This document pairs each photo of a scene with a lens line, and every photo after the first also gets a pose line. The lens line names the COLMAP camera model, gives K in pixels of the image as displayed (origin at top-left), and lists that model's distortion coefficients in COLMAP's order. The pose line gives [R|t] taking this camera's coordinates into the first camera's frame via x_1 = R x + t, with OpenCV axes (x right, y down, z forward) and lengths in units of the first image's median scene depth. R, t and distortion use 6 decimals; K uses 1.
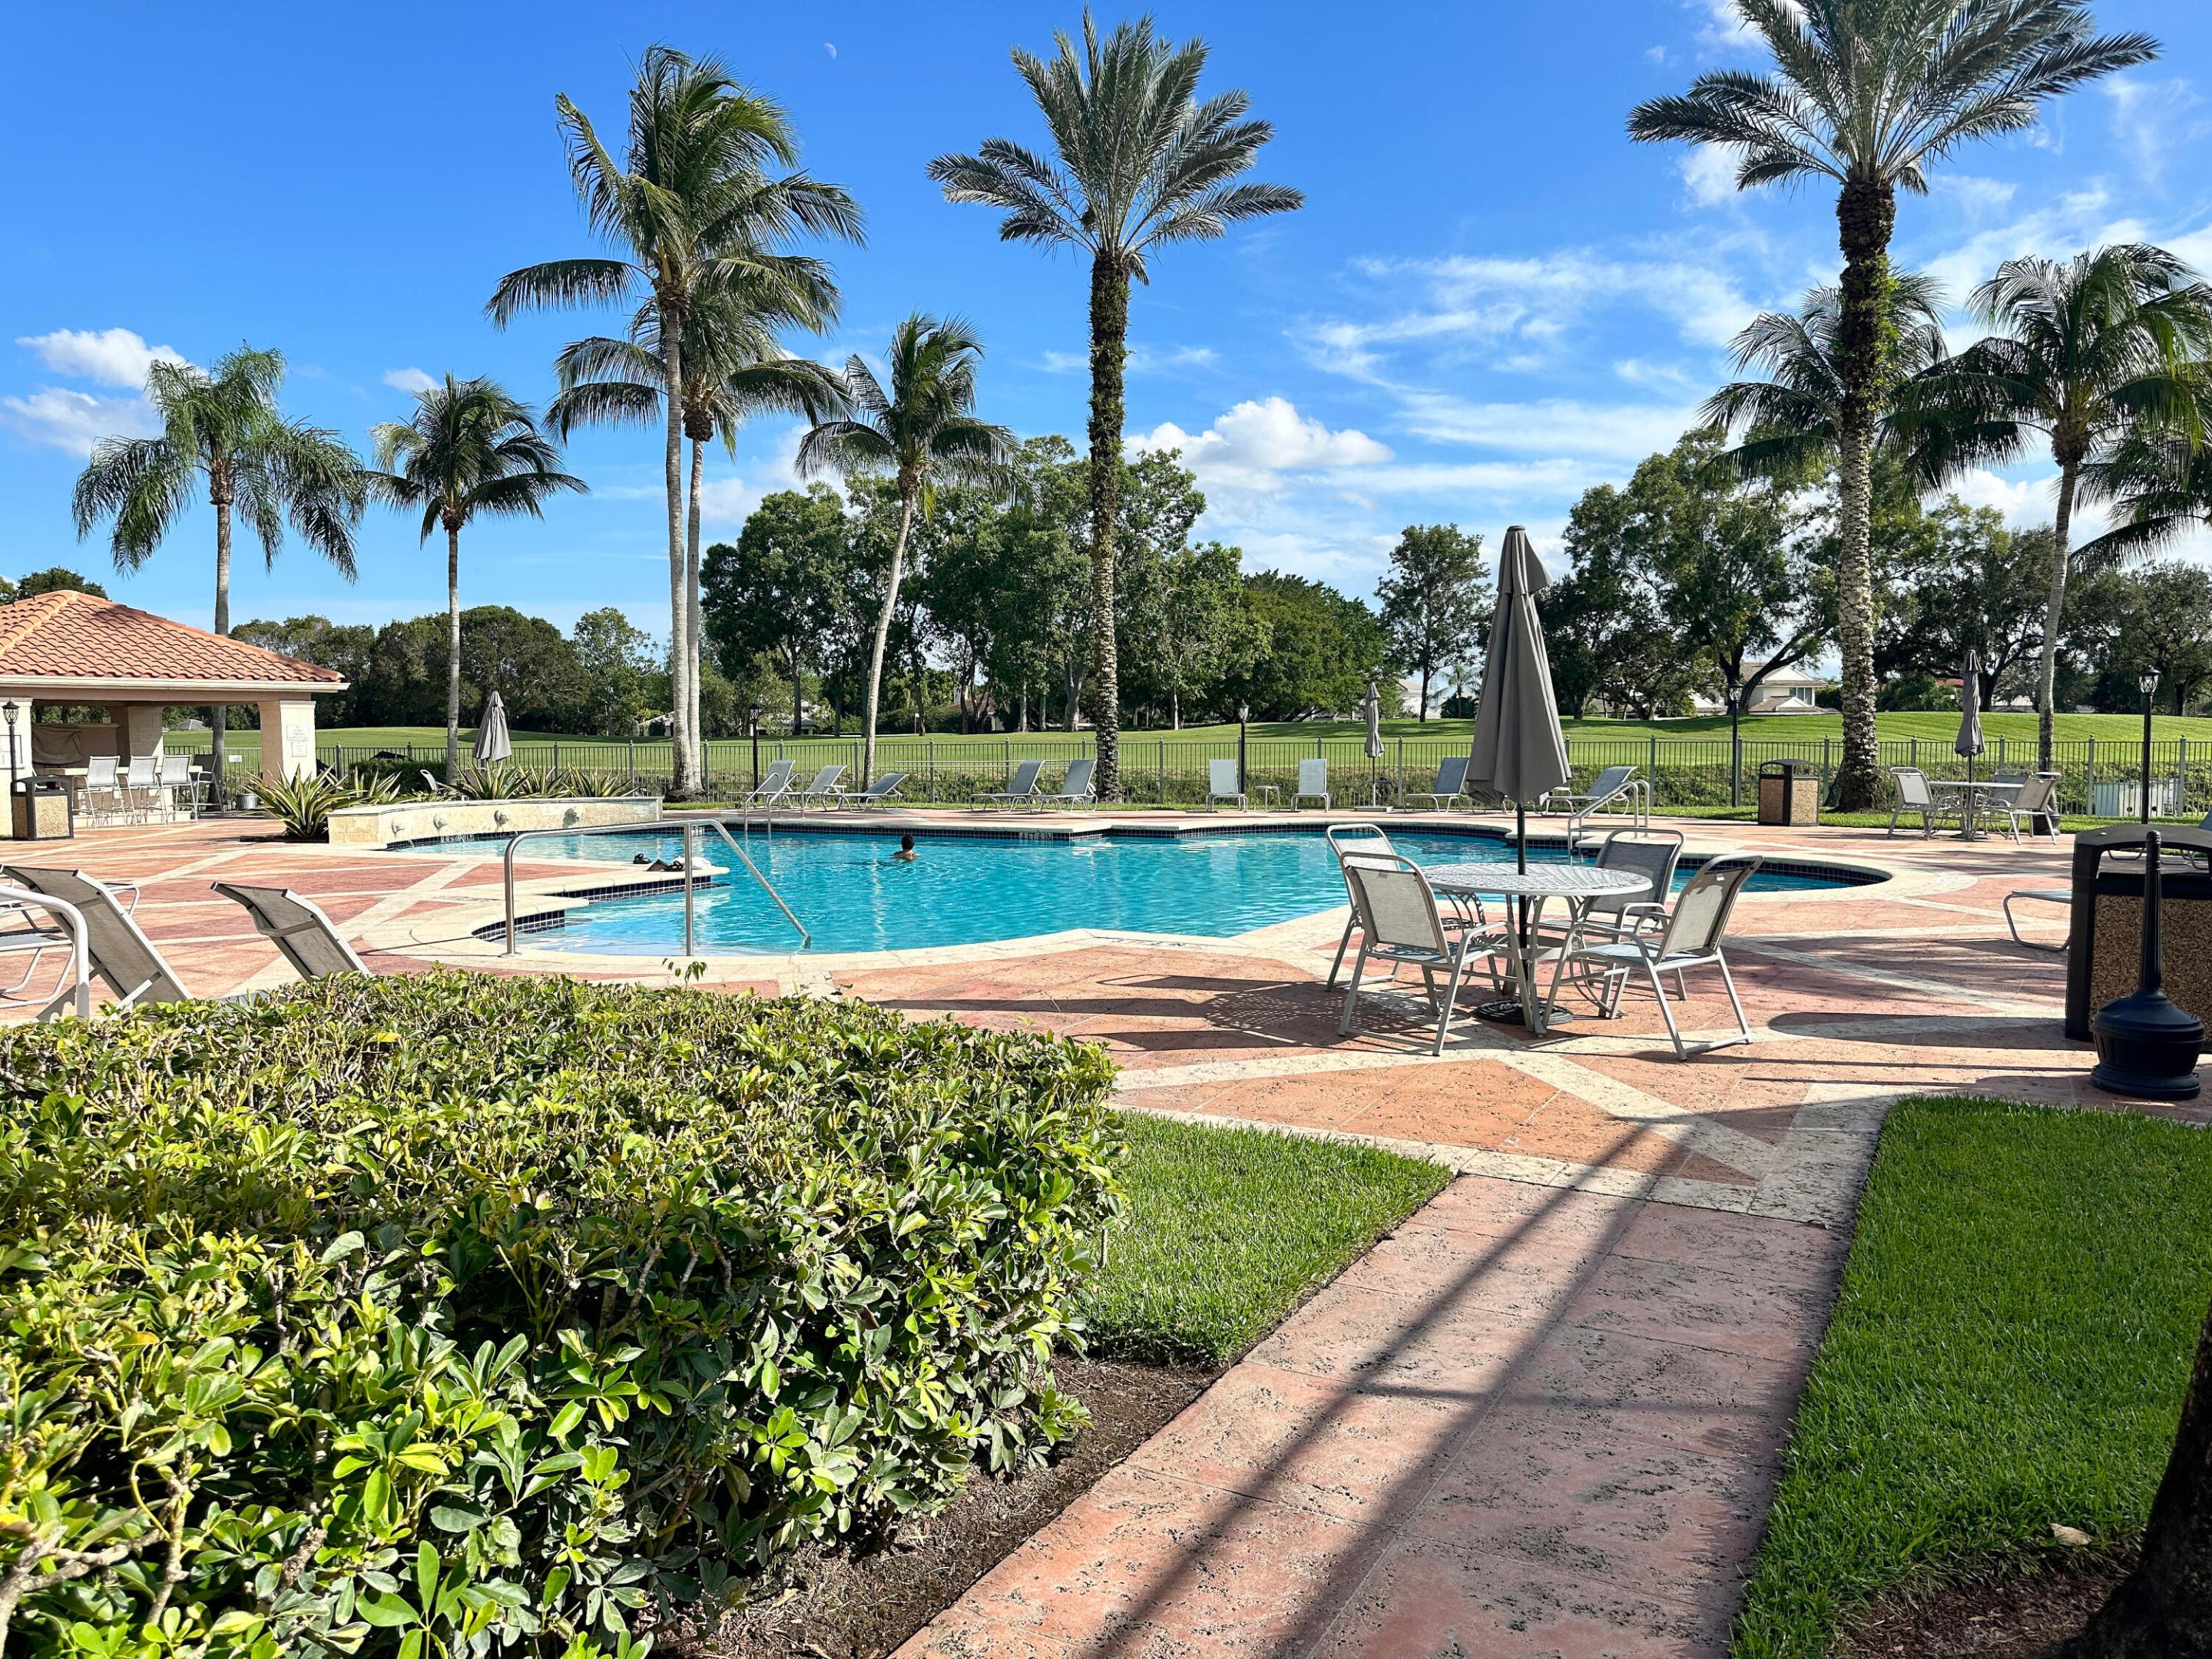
lens RADIAL K [[1511.6, 0, 1117.2], [0, 1511.6, 832.1], [0, 0, 1]] dist [-0.005453, -0.008452]
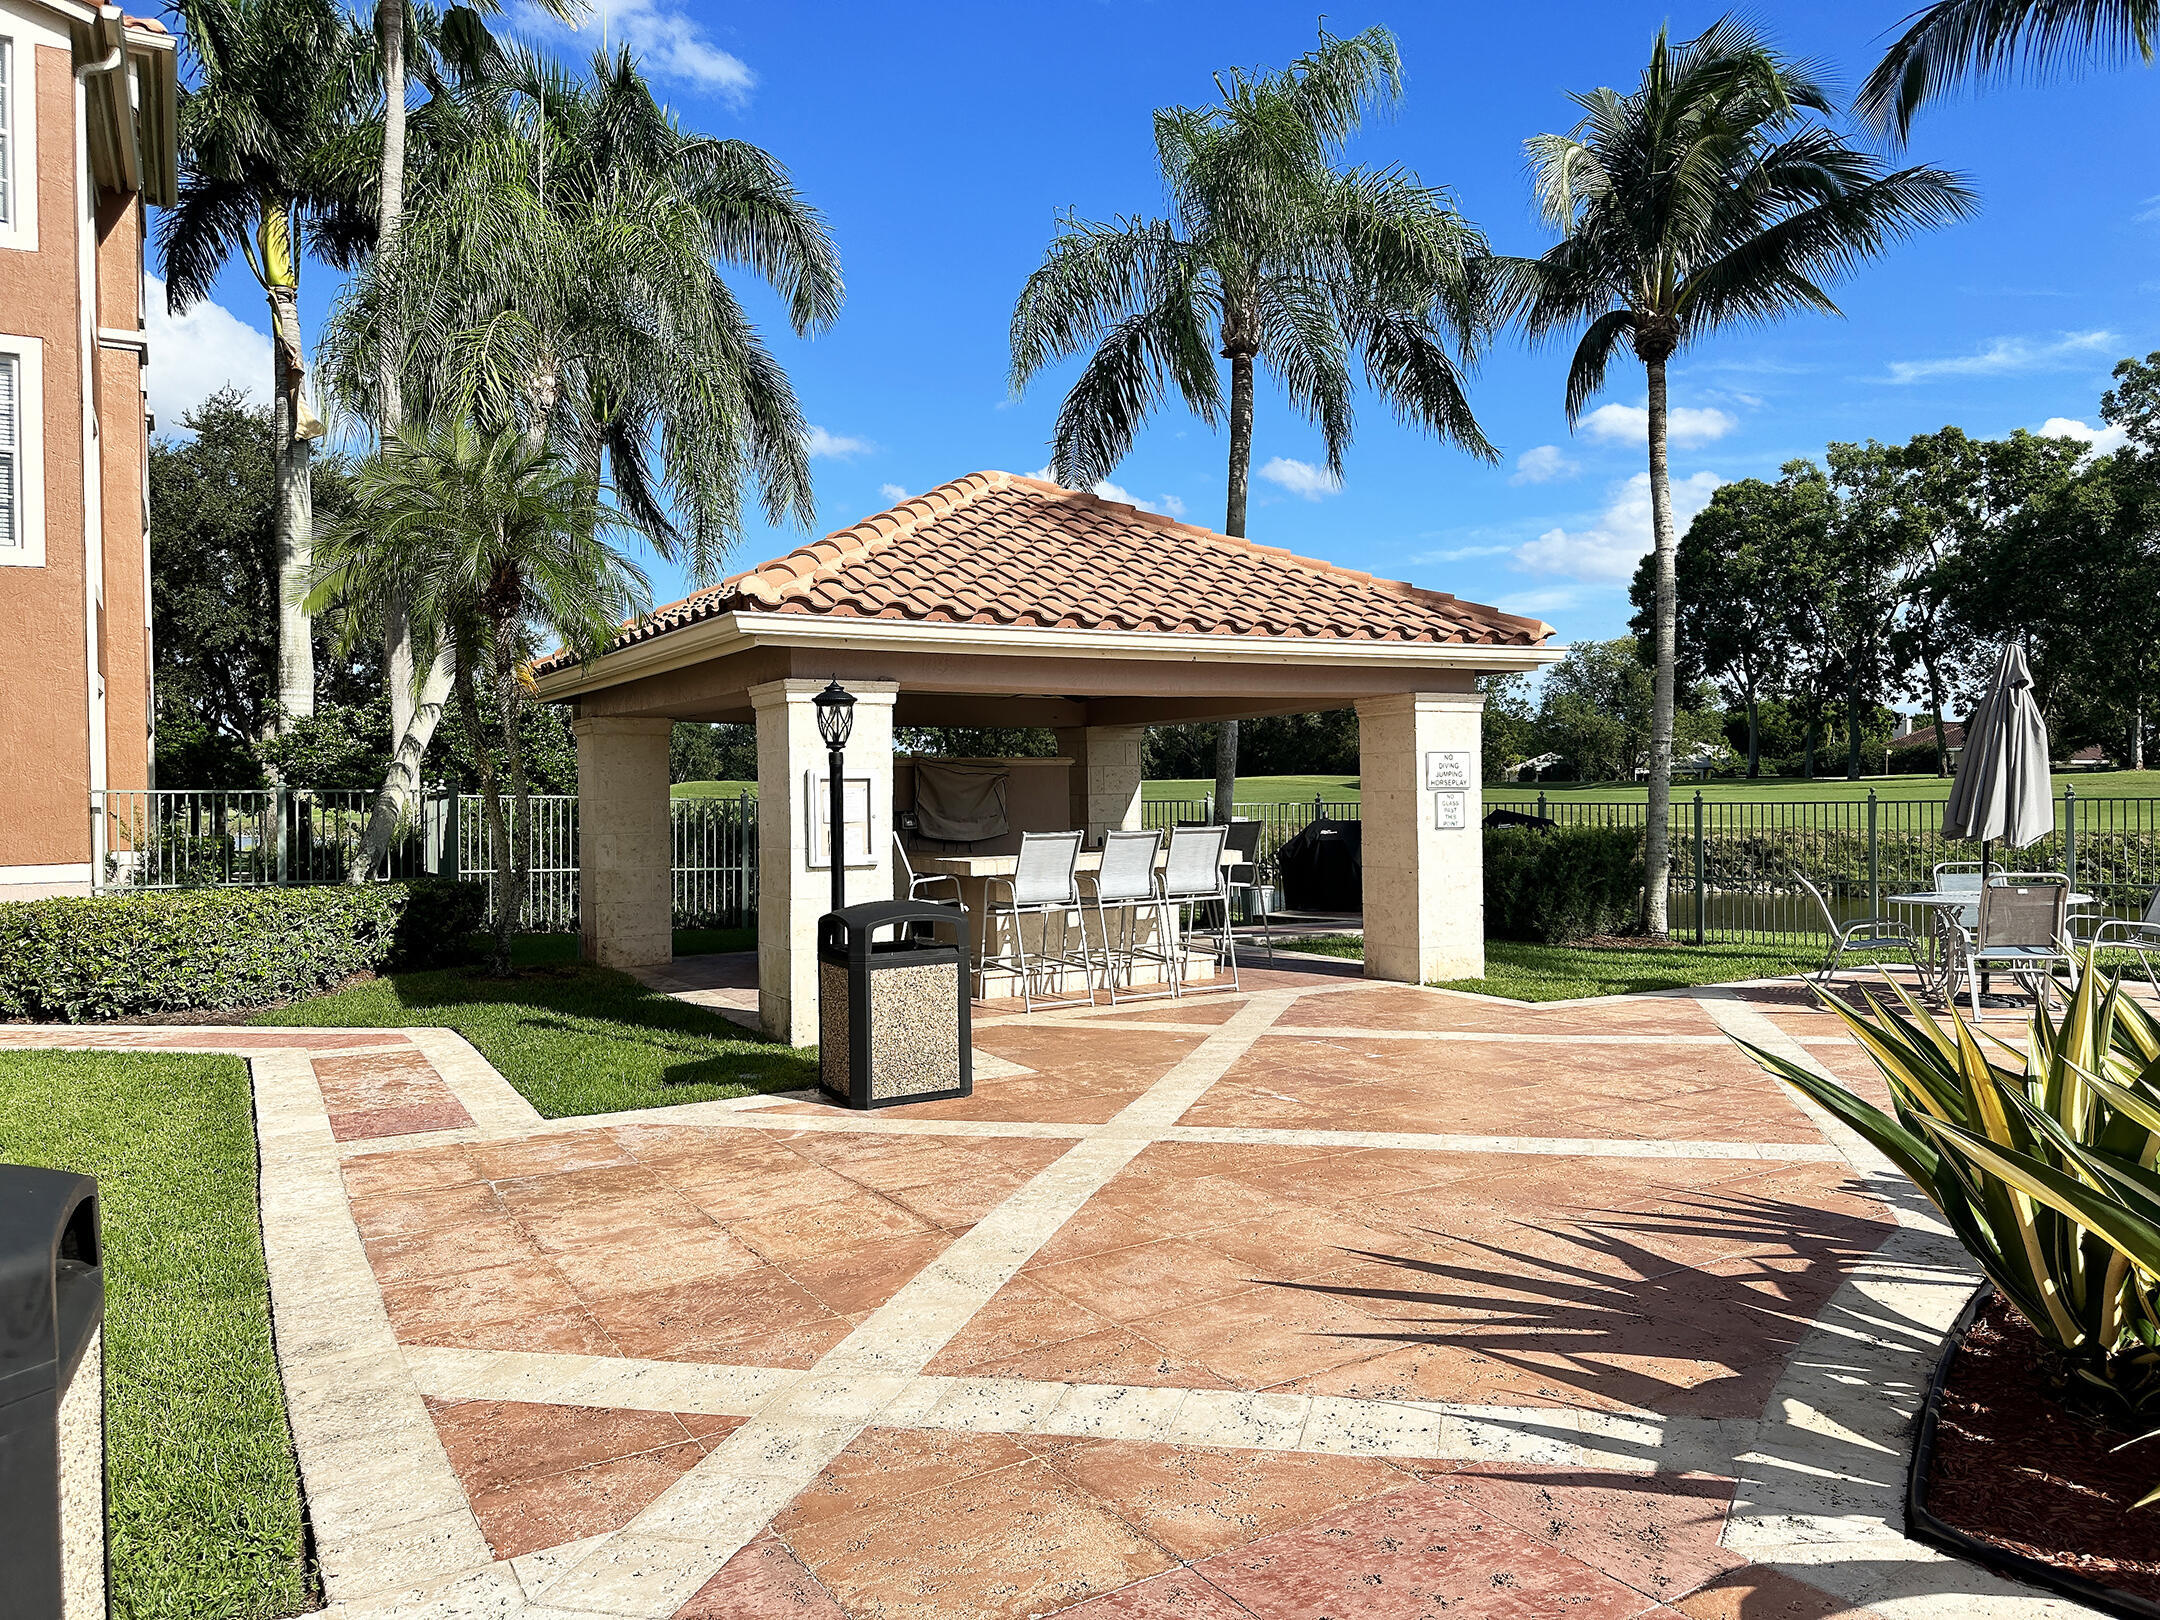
lens RADIAL K [[1476.0, 0, 1079.1], [0, 1476.0, 812.3], [0, 0, 1]] dist [-0.005453, -0.008452]
pose [[0.846100, 0.002070, -0.533021, -0.421106], [-0.025008, 0.999045, -0.035816, -0.038281], [0.532438, 0.043634, 0.845344, 0.618142]]
